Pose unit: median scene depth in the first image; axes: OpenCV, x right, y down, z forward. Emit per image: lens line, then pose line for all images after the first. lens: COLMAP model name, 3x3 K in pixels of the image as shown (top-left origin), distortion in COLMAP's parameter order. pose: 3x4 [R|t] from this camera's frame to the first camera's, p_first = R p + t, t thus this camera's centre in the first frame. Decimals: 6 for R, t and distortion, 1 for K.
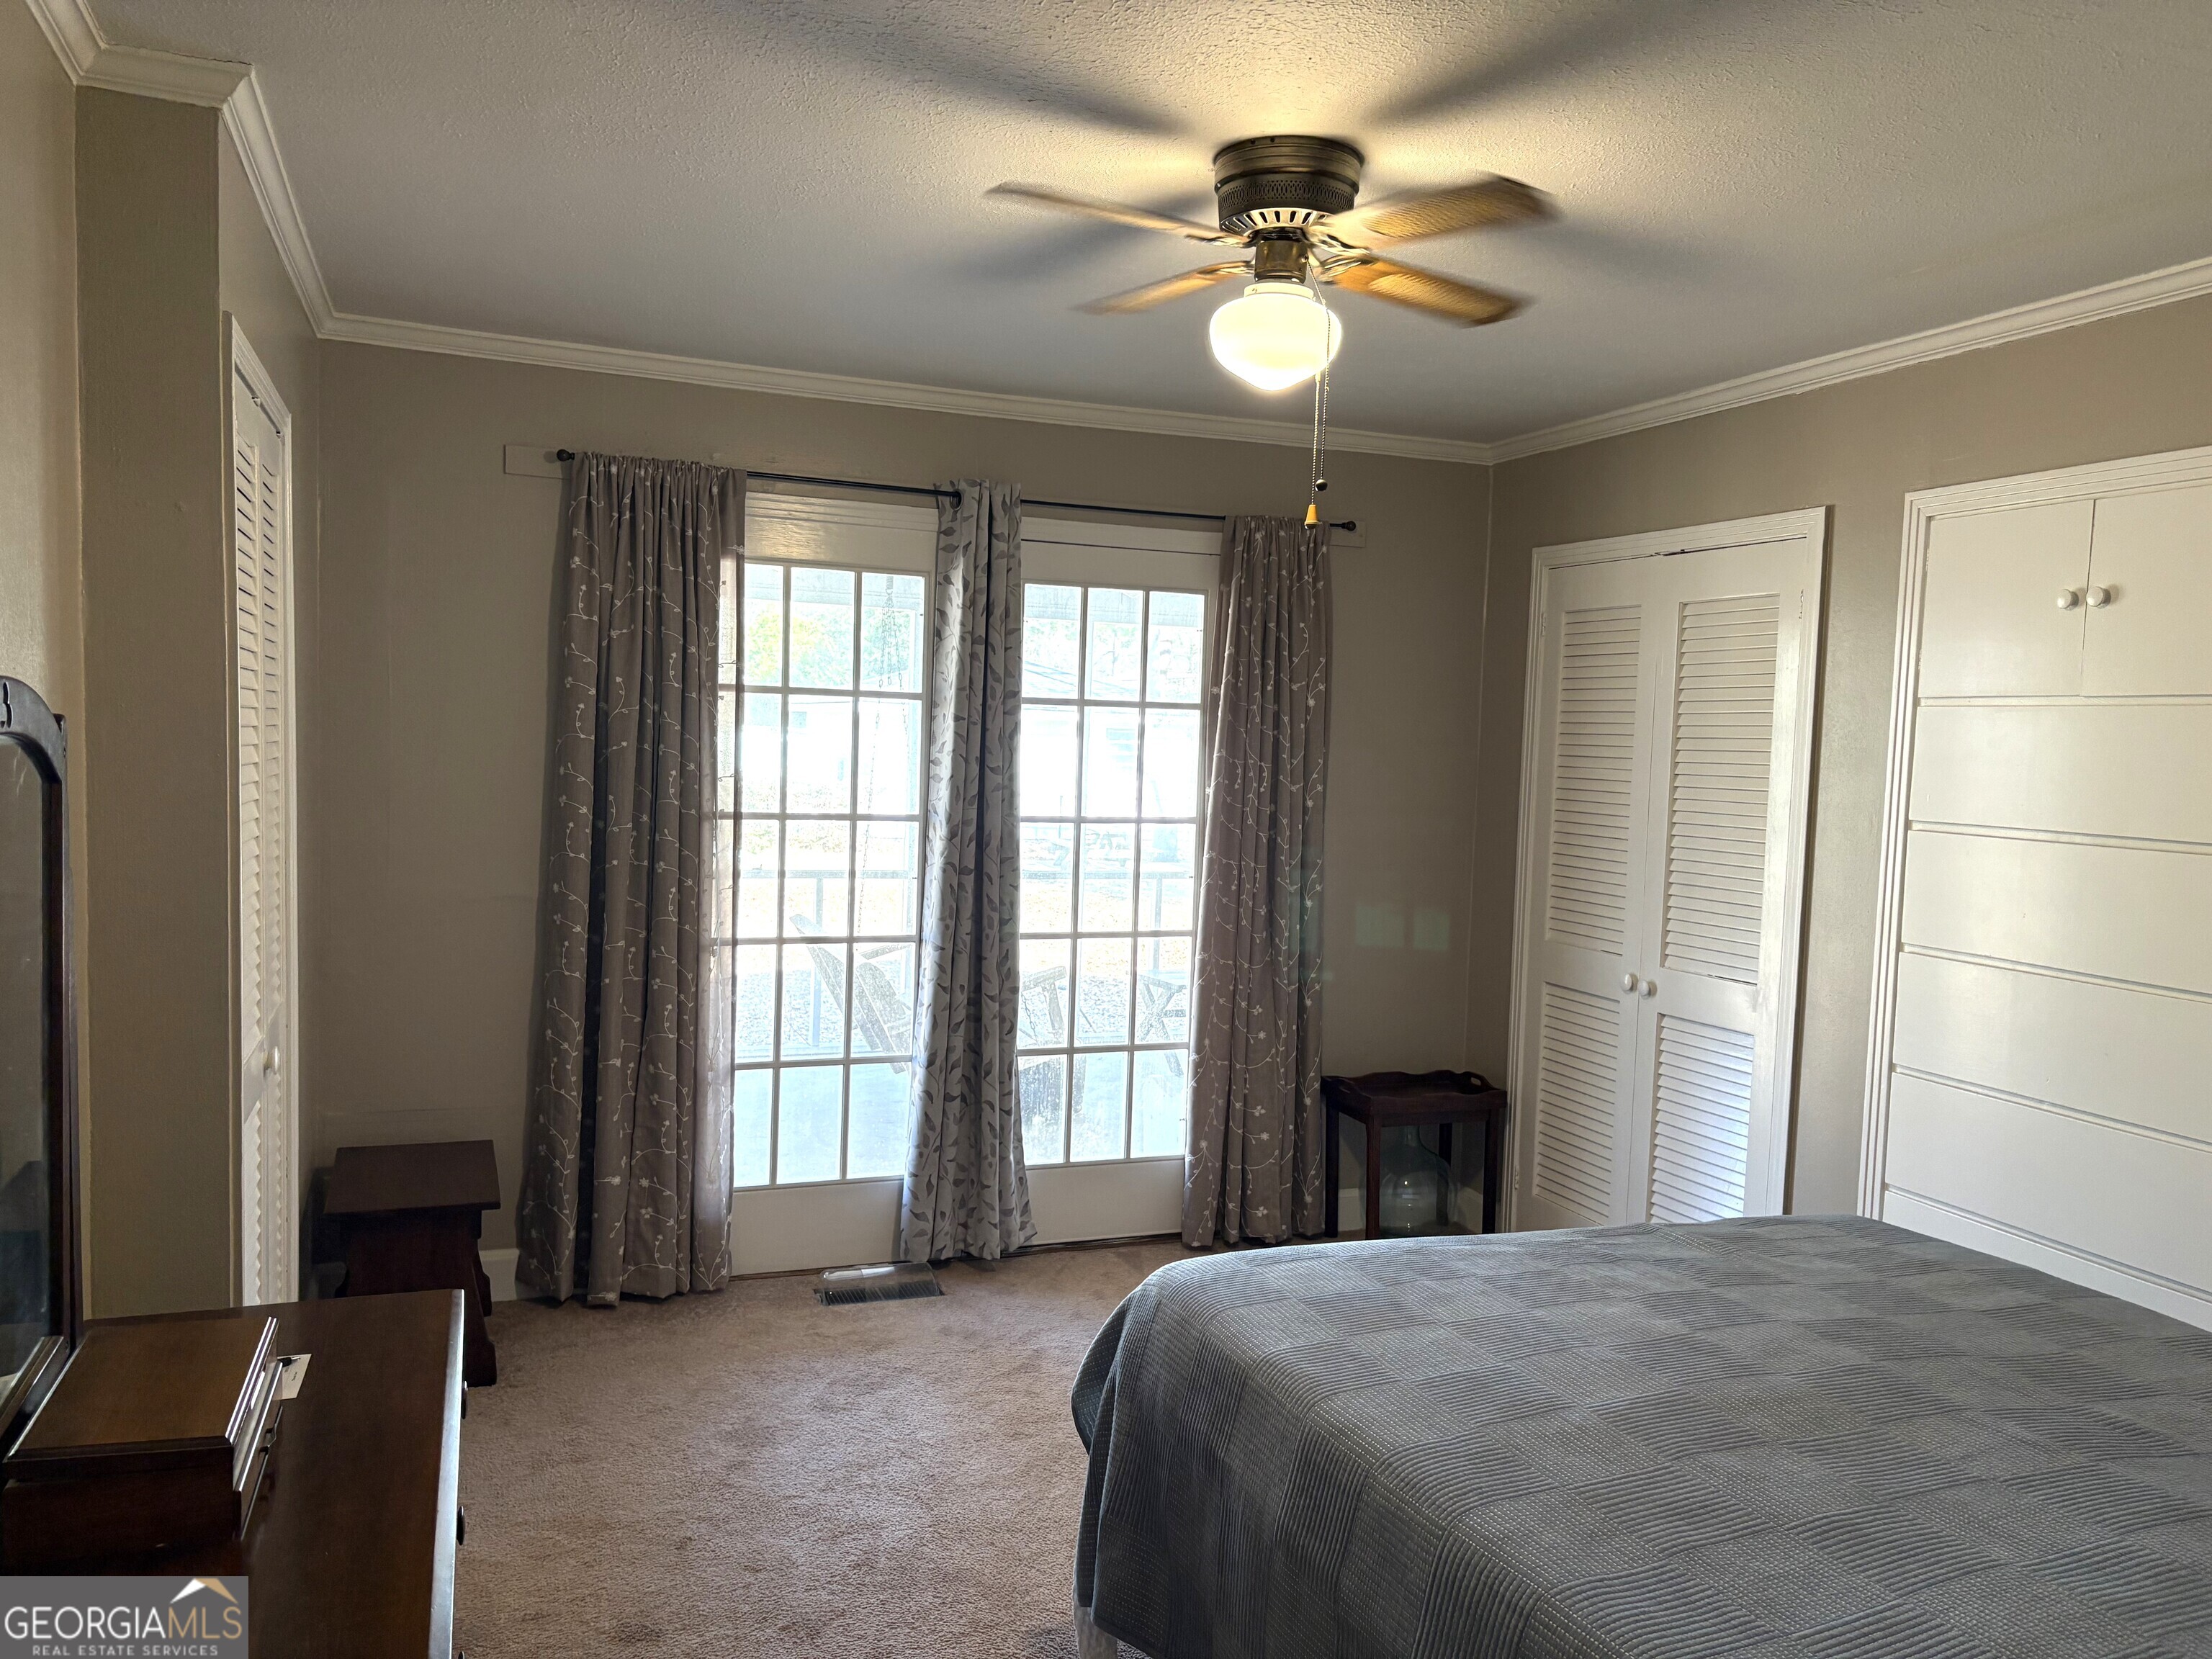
lens RADIAL K [[1700.1, 0, 1092.6], [0, 1700.1, 830.9], [0, 0, 1]] dist [0.002498, -0.006866]
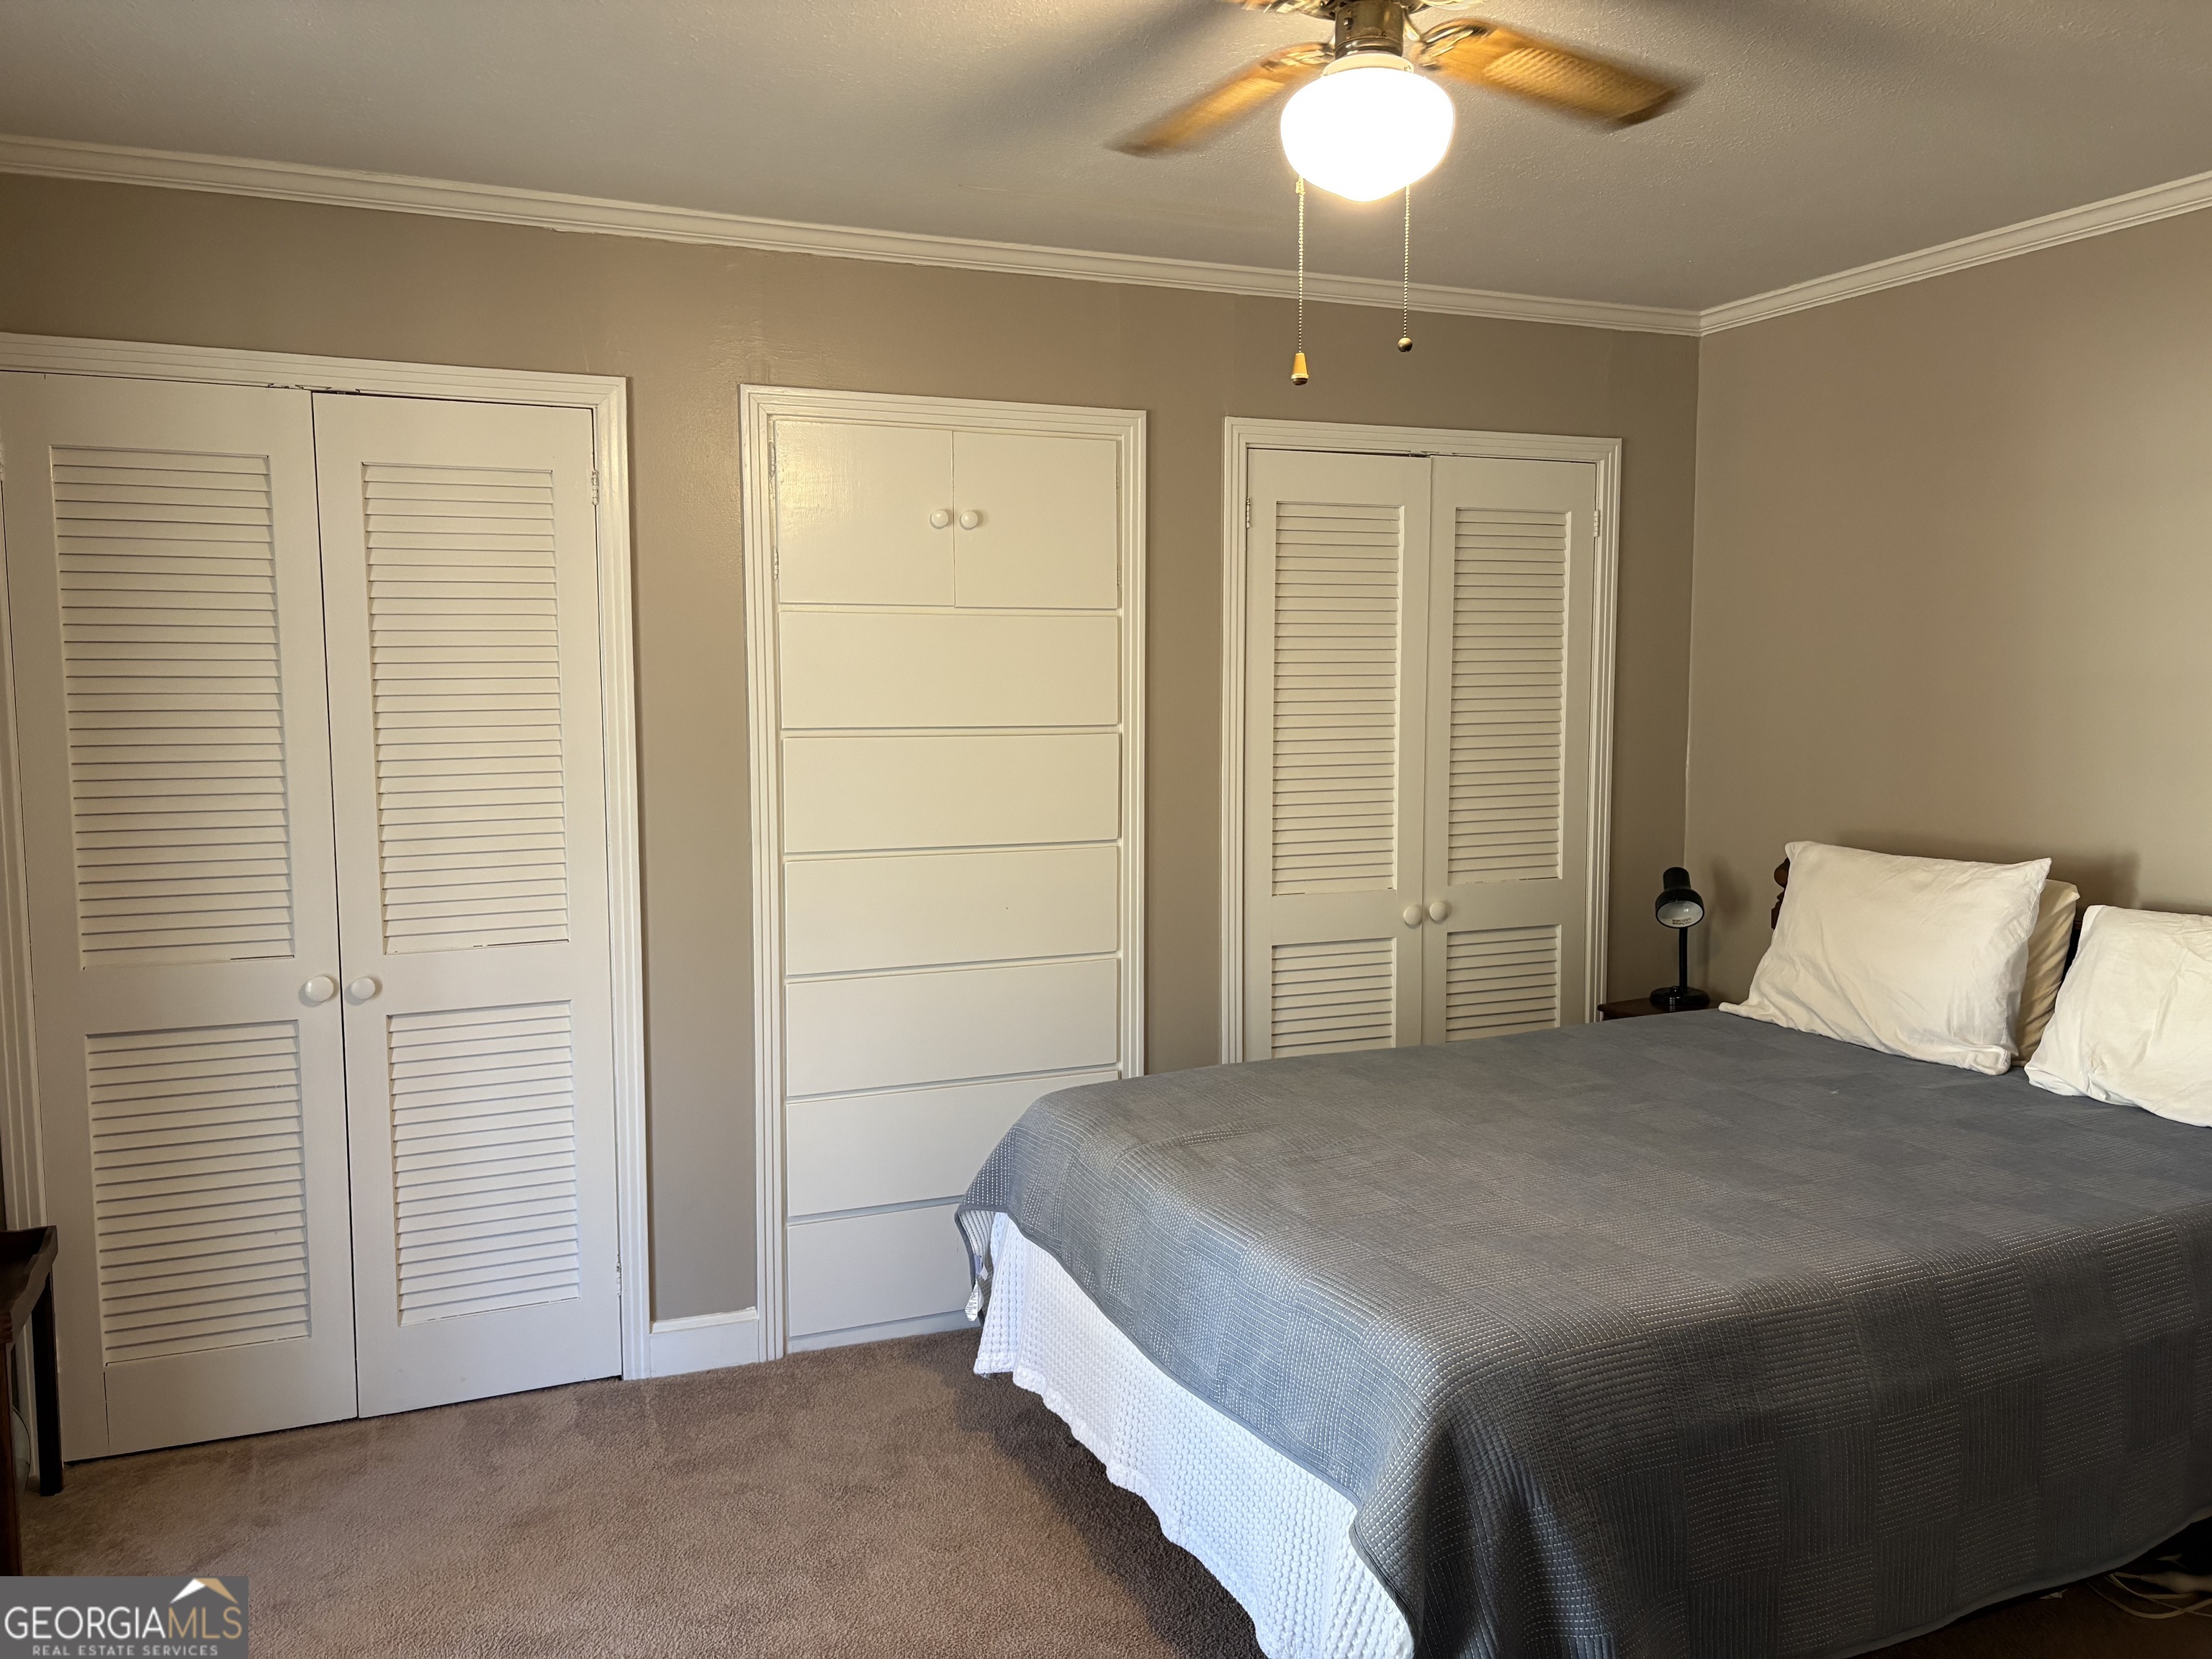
lens RADIAL K [[1700.1, 0, 1092.6], [0, 1700.1, 830.9], [0, 0, 1]] dist [0.002498, -0.006866]
pose [[-0.040840, -0.122306, 0.991652, -0.578153], [0.056530, 0.990607, 0.124505, -0.066954], [-0.997565, 0.061143, -0.033543, 0.977748]]
